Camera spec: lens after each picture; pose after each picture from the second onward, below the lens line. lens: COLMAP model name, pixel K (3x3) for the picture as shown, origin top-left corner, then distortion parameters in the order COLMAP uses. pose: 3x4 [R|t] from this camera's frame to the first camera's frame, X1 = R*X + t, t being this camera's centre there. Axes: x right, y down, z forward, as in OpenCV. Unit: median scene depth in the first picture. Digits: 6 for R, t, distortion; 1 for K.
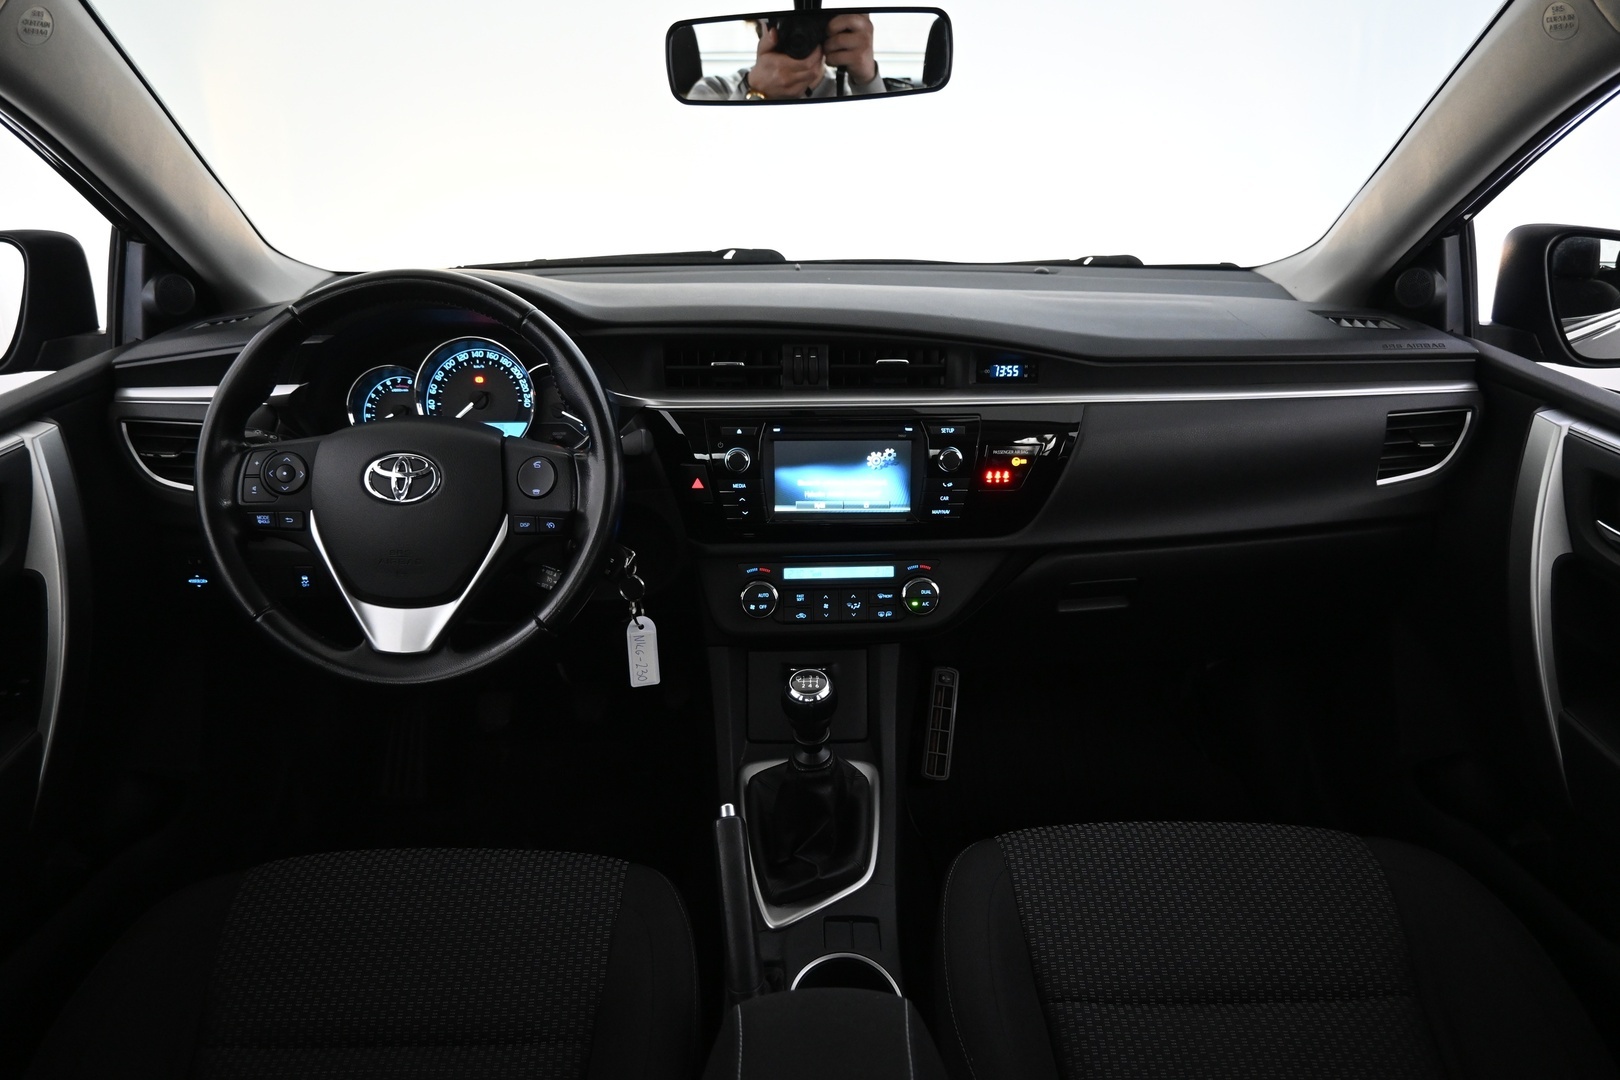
lens RADIAL K [[1123.1, 0, 810.0], [0, 1123.1, 540.0], [0, 0, 1]] dist [0.002597, -0.007655]
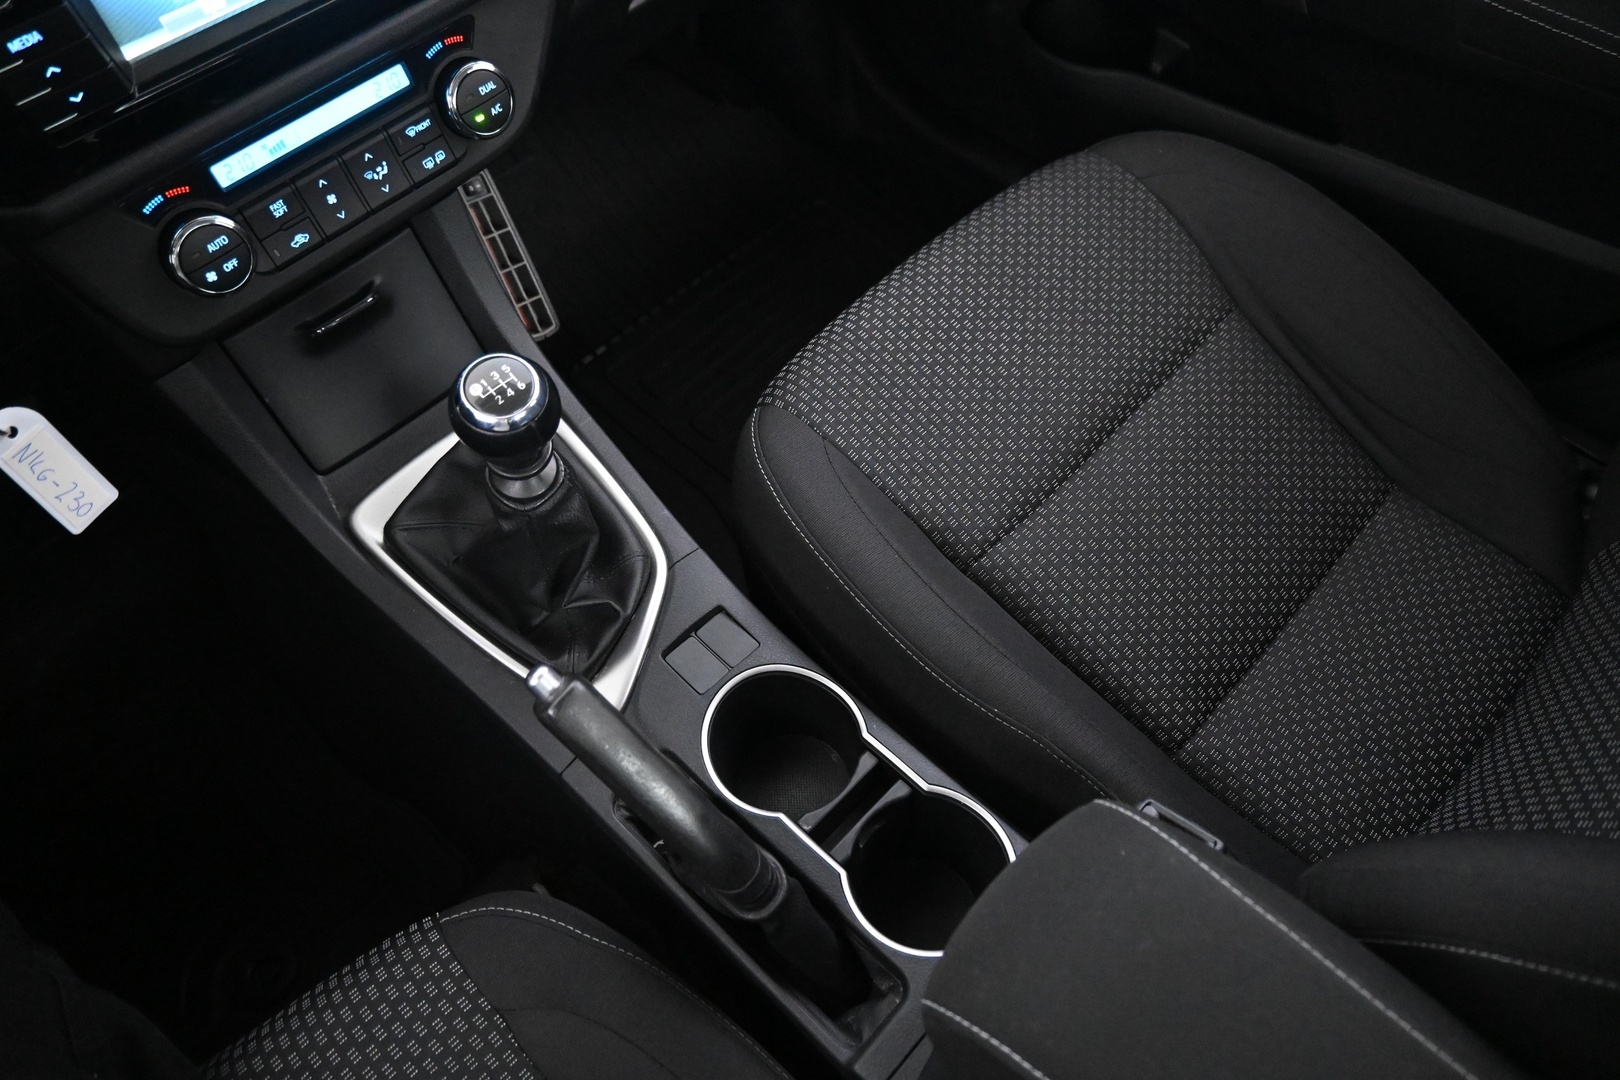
lens RADIAL K [[1086.3, 0, 777.0], [0, 1086.3, 529.1], [0, 0, 1]] dist [-0.000794, -0.003235]
pose [[0.726442, -0.588982, 0.354092, -0.104505], [0.294344, 0.732255, 0.614138, -0.077212], [-0.621002, -0.341911, 0.705304, 0.479003]]
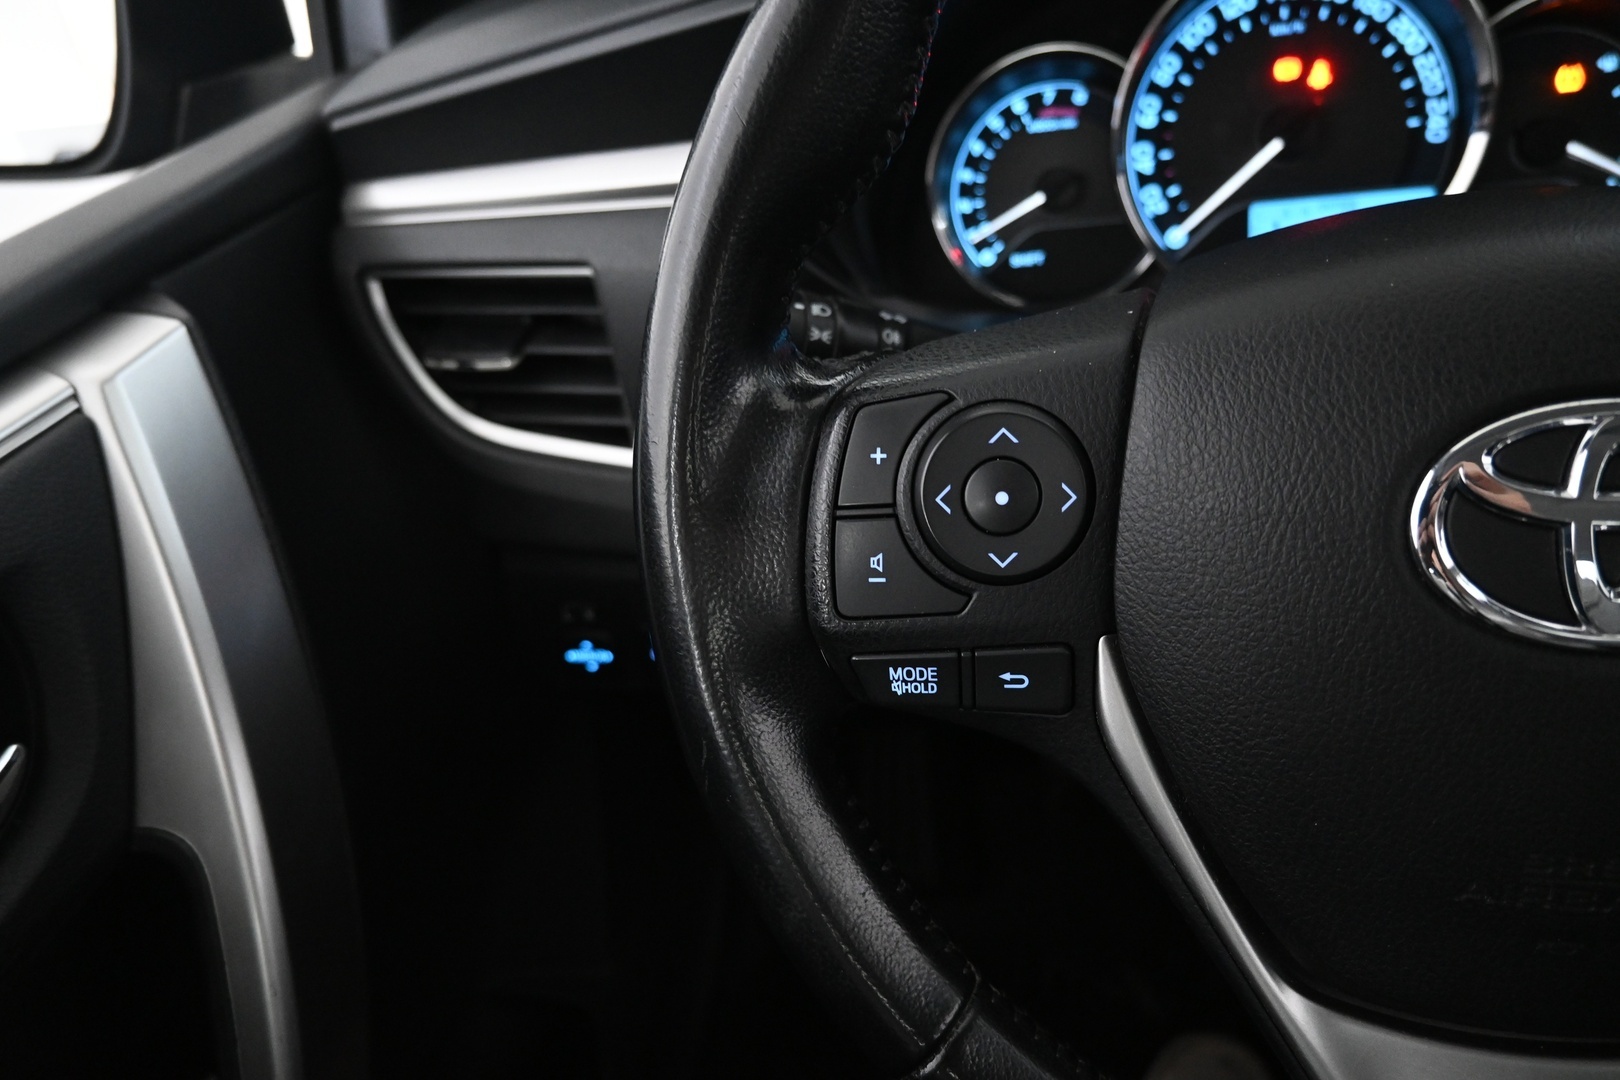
lens RADIAL K [[1086.3, 0, 777.0], [0, 1086.3, 529.1], [0, 0, 1]] dist [-0.000794, -0.003235]
pose [[0.972716, -0.013702, -0.231595, -0.397327], [0.061218, 0.978034, 0.199253, -0.087165], [0.223778, -0.207994, 0.952188, 0.666309]]
